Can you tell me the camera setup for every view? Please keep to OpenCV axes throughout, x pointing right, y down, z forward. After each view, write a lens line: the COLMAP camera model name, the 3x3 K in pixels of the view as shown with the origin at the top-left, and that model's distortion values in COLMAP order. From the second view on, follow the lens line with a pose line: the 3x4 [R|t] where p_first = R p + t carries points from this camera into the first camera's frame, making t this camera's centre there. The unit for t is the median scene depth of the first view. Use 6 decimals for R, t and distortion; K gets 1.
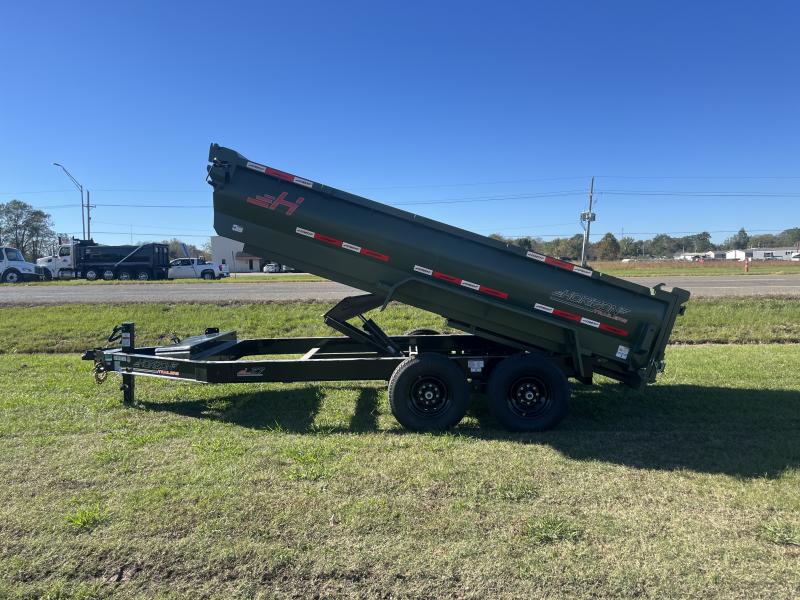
lens RADIAL K [[604.2, 0, 399.4], [0, 604.2, 299.1], [0, 0, 1]] dist [0.075359, -0.103514]
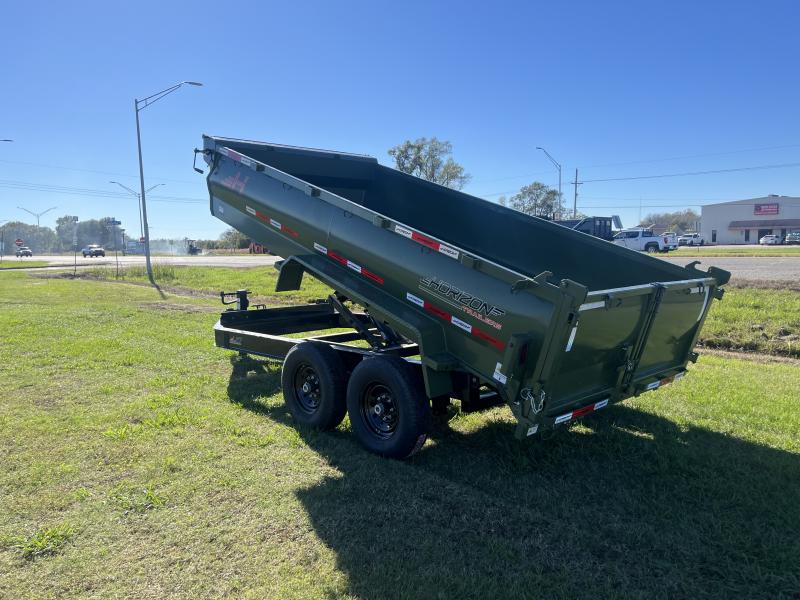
lens RADIAL K [[604.7, 0, 401.8], [0, 604.7, 296.6], [0, 0, 1]] dist [0.057724, -0.067398]
pose [[0.695782, 0.061803, -0.715589, 0.298184], [-0.032040, 0.997970, 0.055037, -0.011598], [0.717538, -0.015366, 0.696350, 0.181343]]
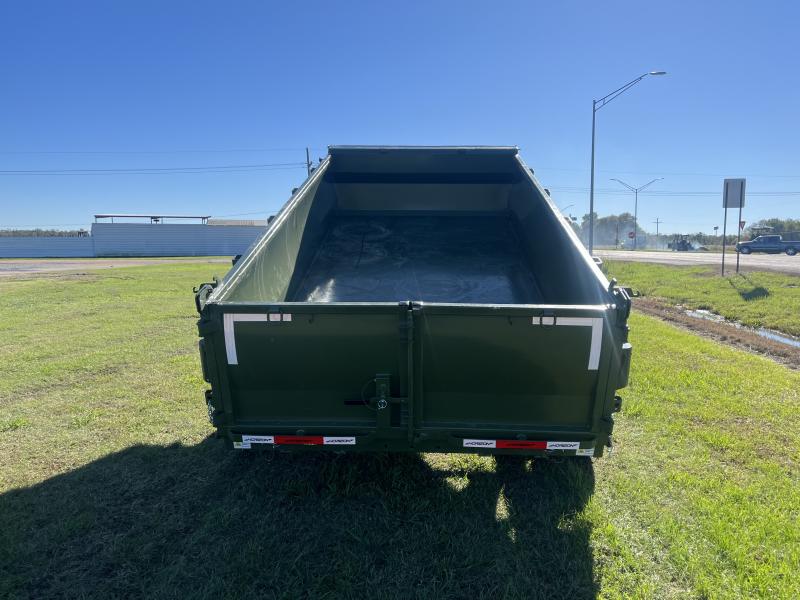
lens RADIAL K [[604.7, 0, 403.4], [0, 604.7, 293.2], [0, 0, 1]] dist [0.057724, -0.067398]
pose [[-0.026518, 0.094499, -0.995172, 0.390228], [-0.058470, 0.993671, 0.095915, -0.029668], [0.997937, 0.060731, -0.020825, 0.465262]]
